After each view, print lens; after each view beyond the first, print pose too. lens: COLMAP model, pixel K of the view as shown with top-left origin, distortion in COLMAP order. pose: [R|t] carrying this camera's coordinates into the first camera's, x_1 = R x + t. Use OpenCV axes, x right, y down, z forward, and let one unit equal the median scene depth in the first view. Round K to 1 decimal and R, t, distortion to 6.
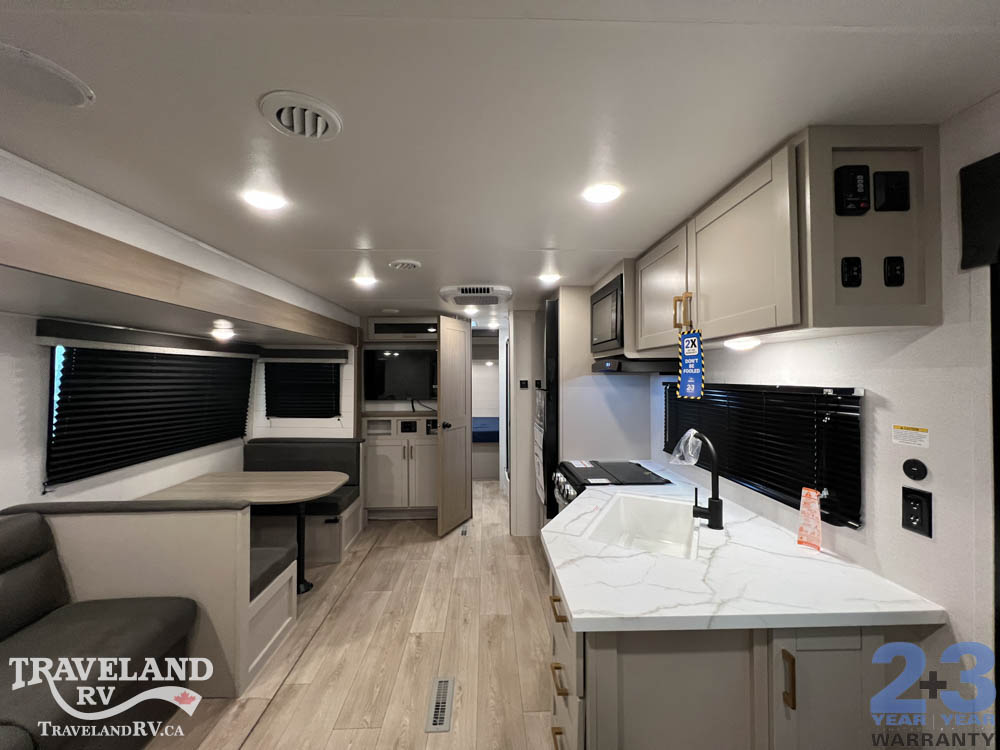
lens RADIAL K [[398.0, 0, 498.3], [0, 398.0, 373.6], [0, 0, 1]] dist [0.000379, -0.000135]
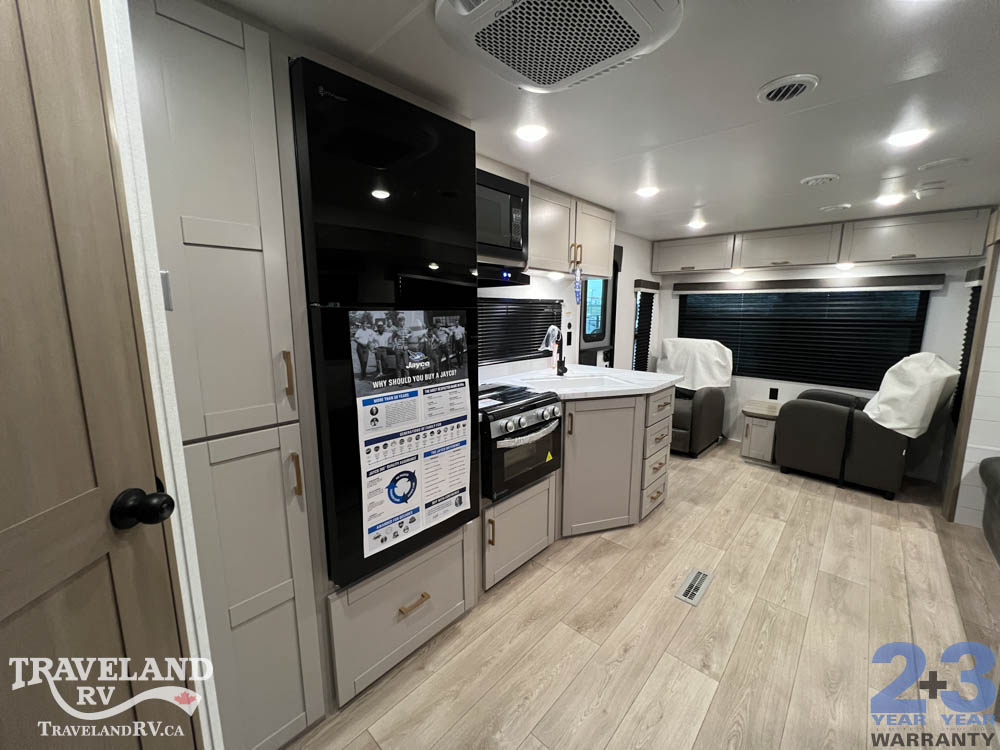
lens RADIAL K [[398.0, 0, 498.3], [0, 398.0, 373.6], [0, 0, 1]] dist [0.000379, -0.000135]
pose [[-0.707763, -0.109762, 0.697871, -0.348864], [-0.002809, 0.988286, 0.152590, 0.058359], [-0.706445, 0.106037, -0.699780, 1.579370]]
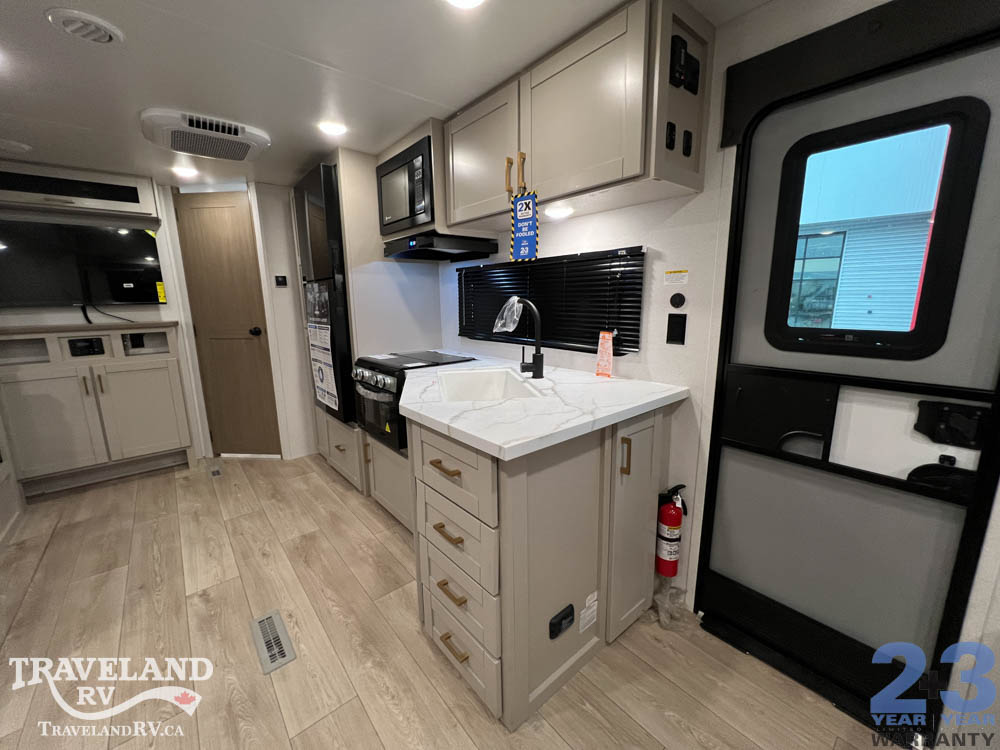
lens RADIAL K [[398.6, 0, 499.1], [0, 398.6, 373.5], [0, 0, 1]] dist [-0.000531, 0.000052]
pose [[0.786087, -0.122187, 0.605919, -0.155853], [0.007622, 0.982109, 0.188159, 0.096598], [-0.618069, -0.143291, 0.772954, 0.107282]]
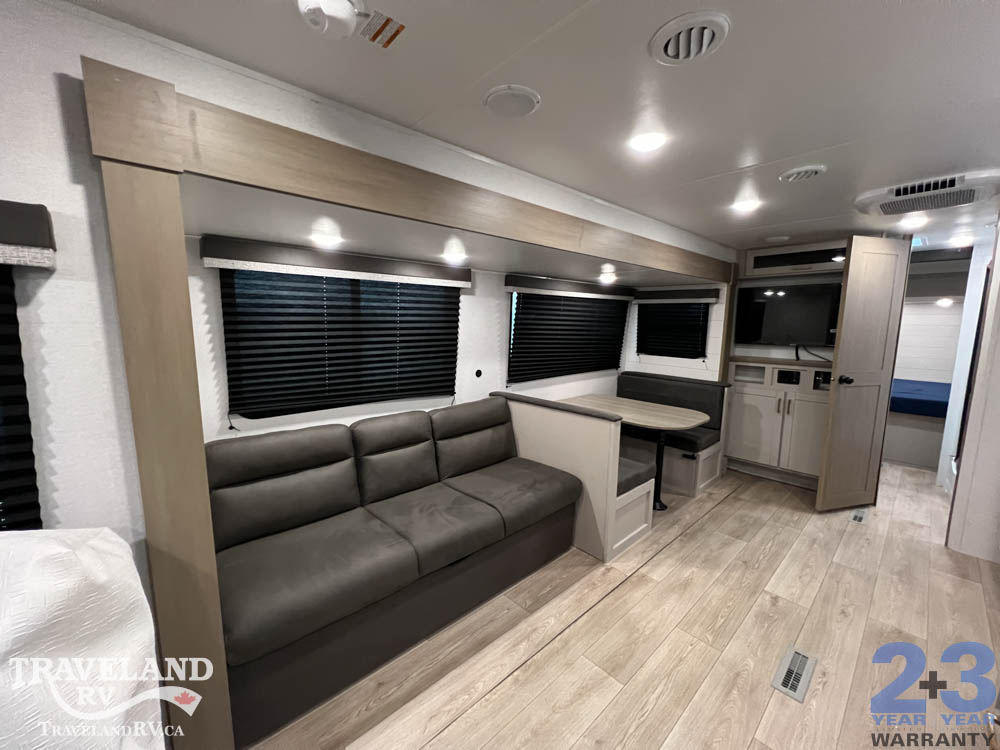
lens RADIAL K [[398.0, 0, 498.3], [0, 398.0, 373.6], [0, 0, 1]] dist [0.000379, -0.000135]
pose [[0.650240, 0.109236, -0.751834, 0.018462], [-0.008997, 0.990647, 0.136152, 0.025594], [0.759675, -0.081768, 0.645142, -0.034981]]
